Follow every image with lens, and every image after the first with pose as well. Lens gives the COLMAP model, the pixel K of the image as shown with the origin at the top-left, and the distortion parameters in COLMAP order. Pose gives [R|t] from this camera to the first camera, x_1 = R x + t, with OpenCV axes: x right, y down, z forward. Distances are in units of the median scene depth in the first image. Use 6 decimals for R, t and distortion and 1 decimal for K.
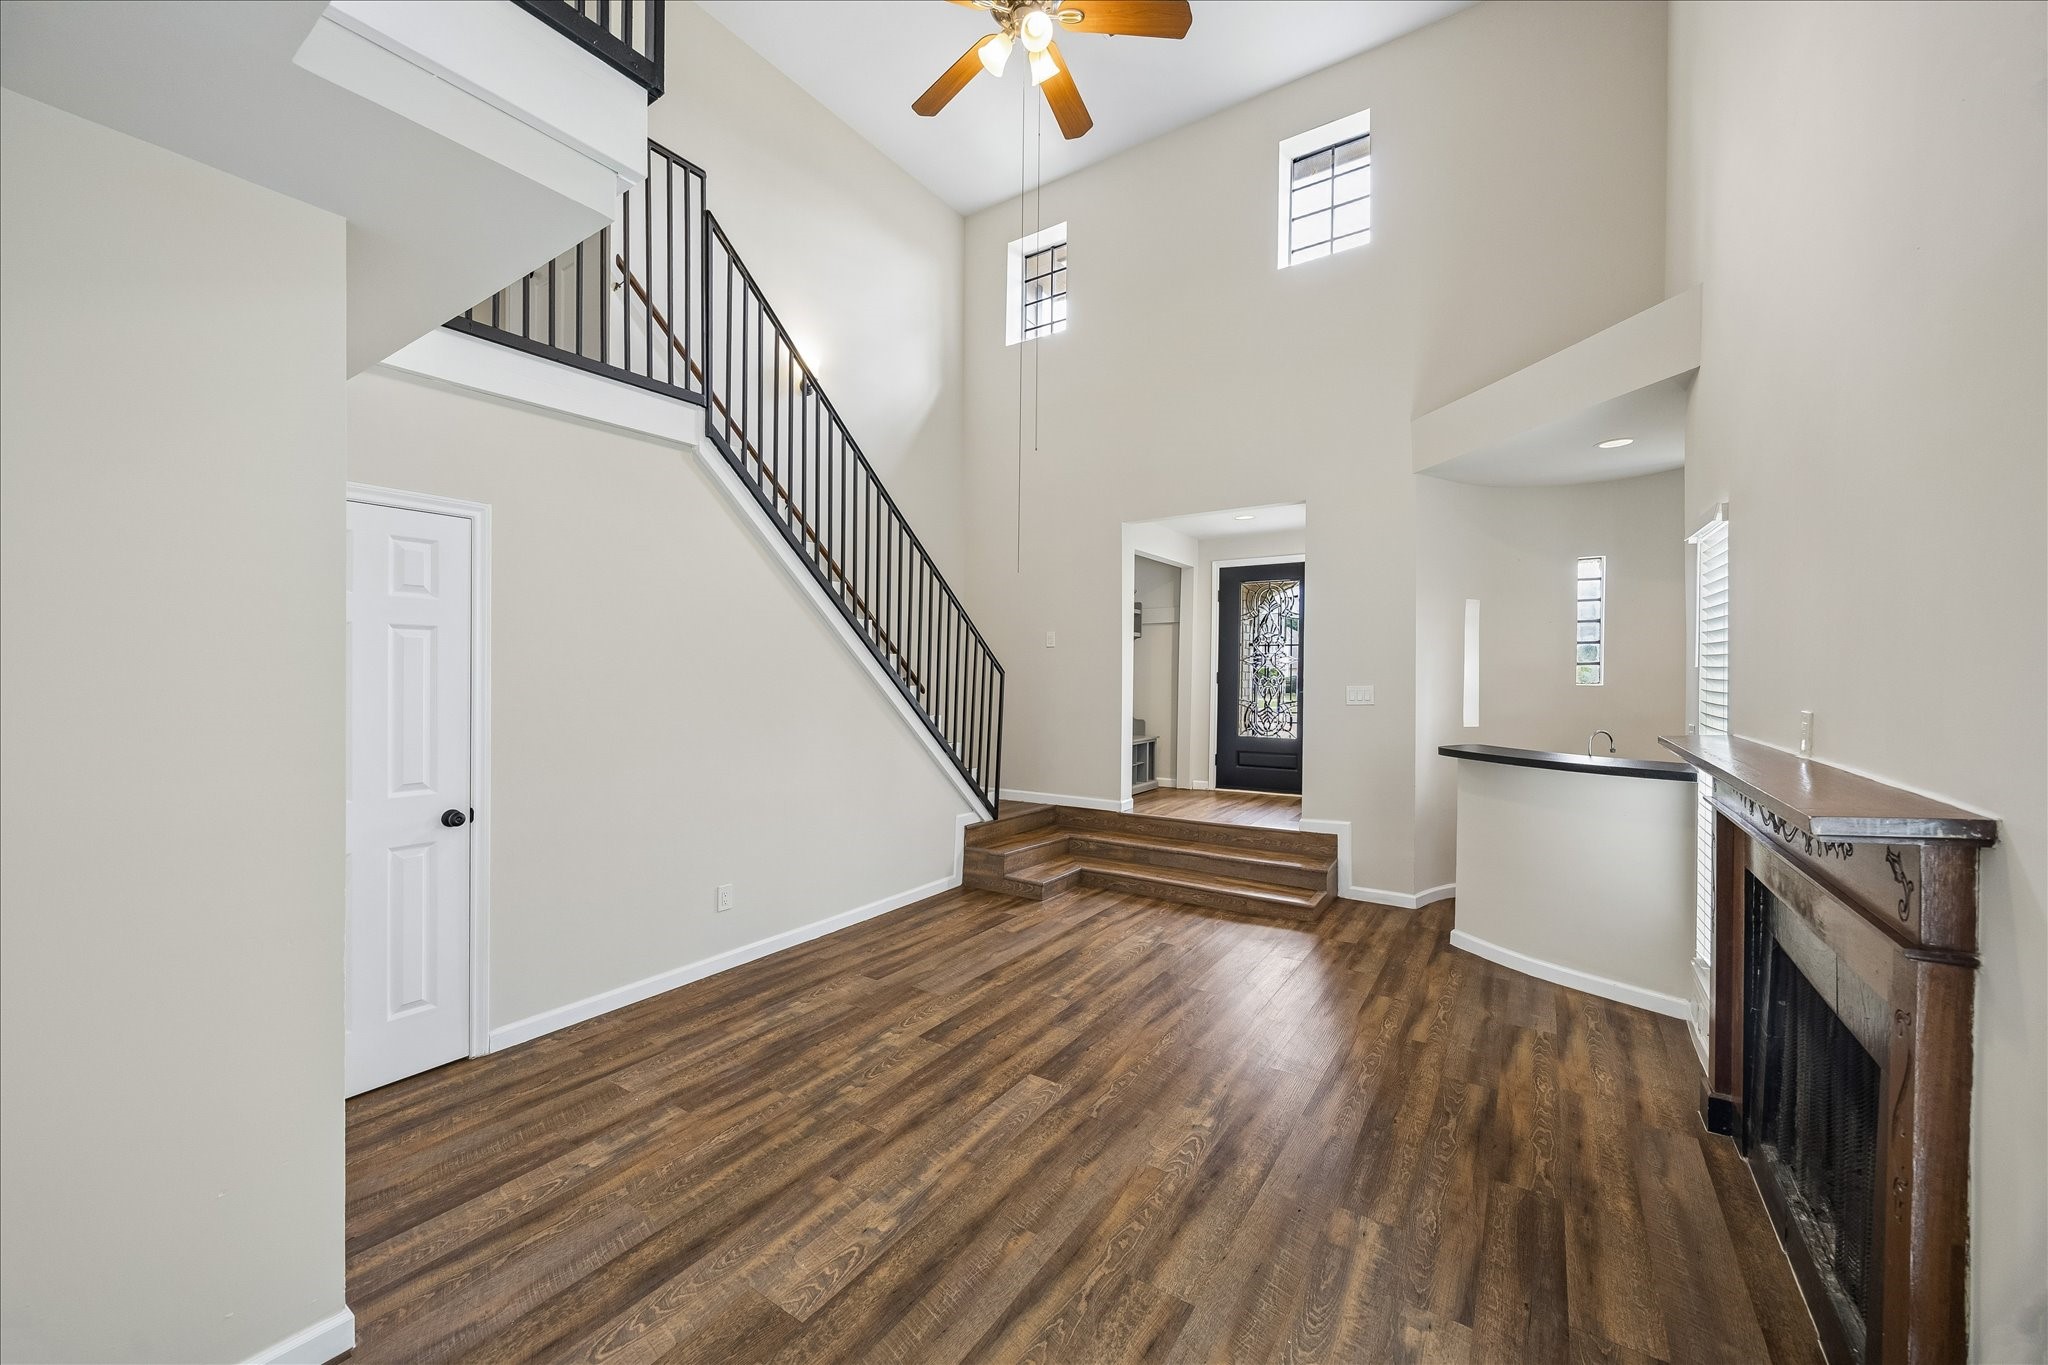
lens RADIAL K [[775.2, 0, 1018.0], [0, 775.2, 678.6], [0, 0, 1]] dist [-0.001776, 0.000012]
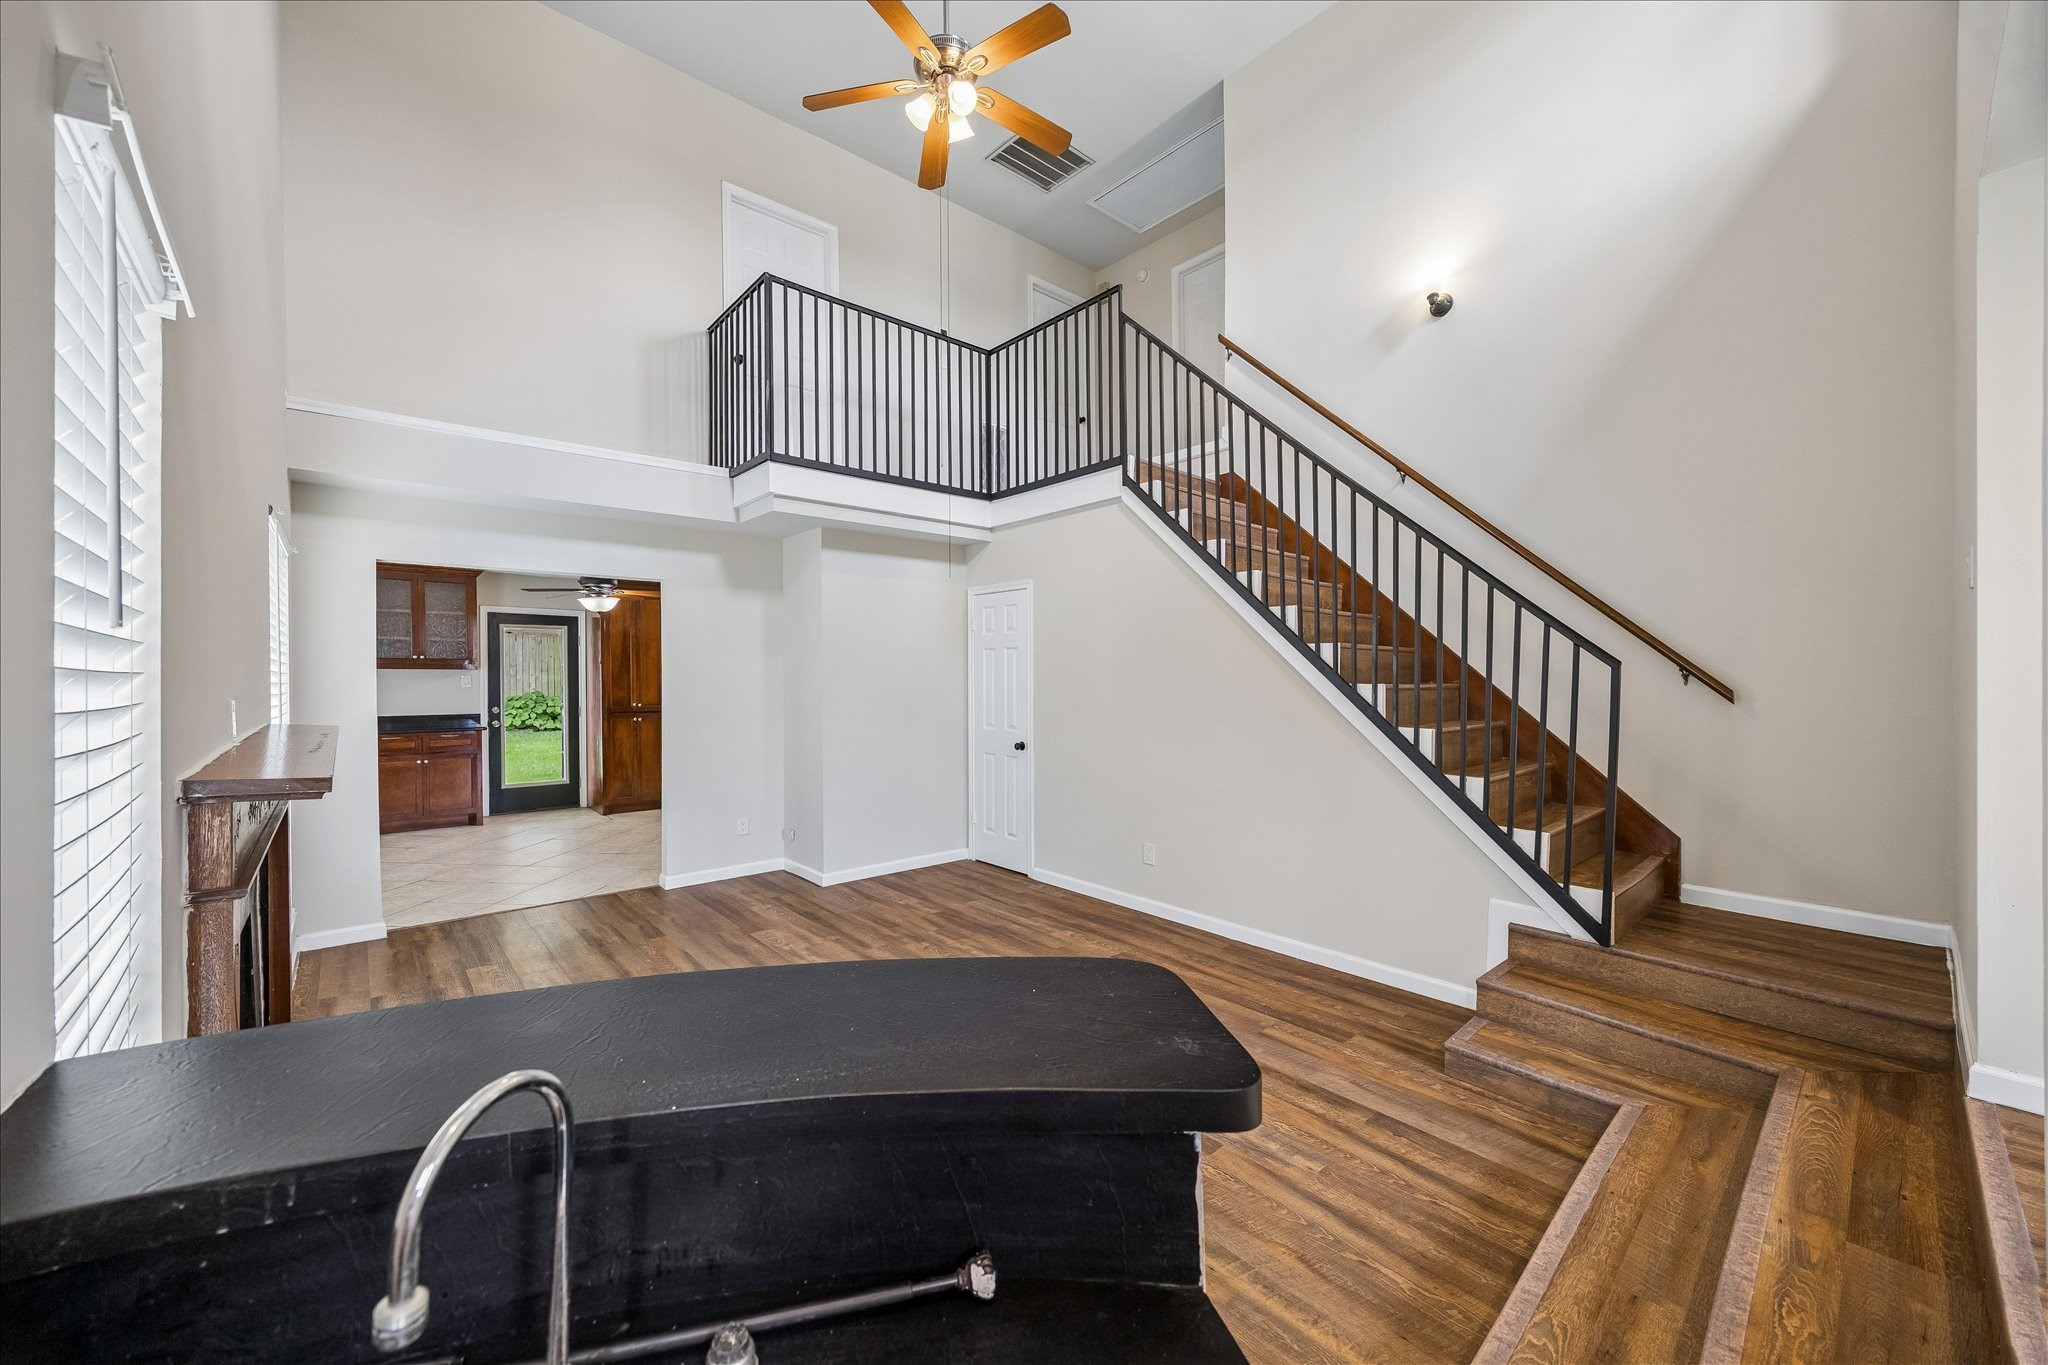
lens RADIAL K [[775.2, 0, 1018.0], [0, 775.2, 678.6], [0, 0, 1]] dist [-0.001776, 0.000012]
pose [[-0.260779, -0.000446, -0.965398, 0.954537], [-0.006680, 0.999977, 0.001343, 0.008278], [0.965375, 0.006799, -0.260776, 1.256567]]
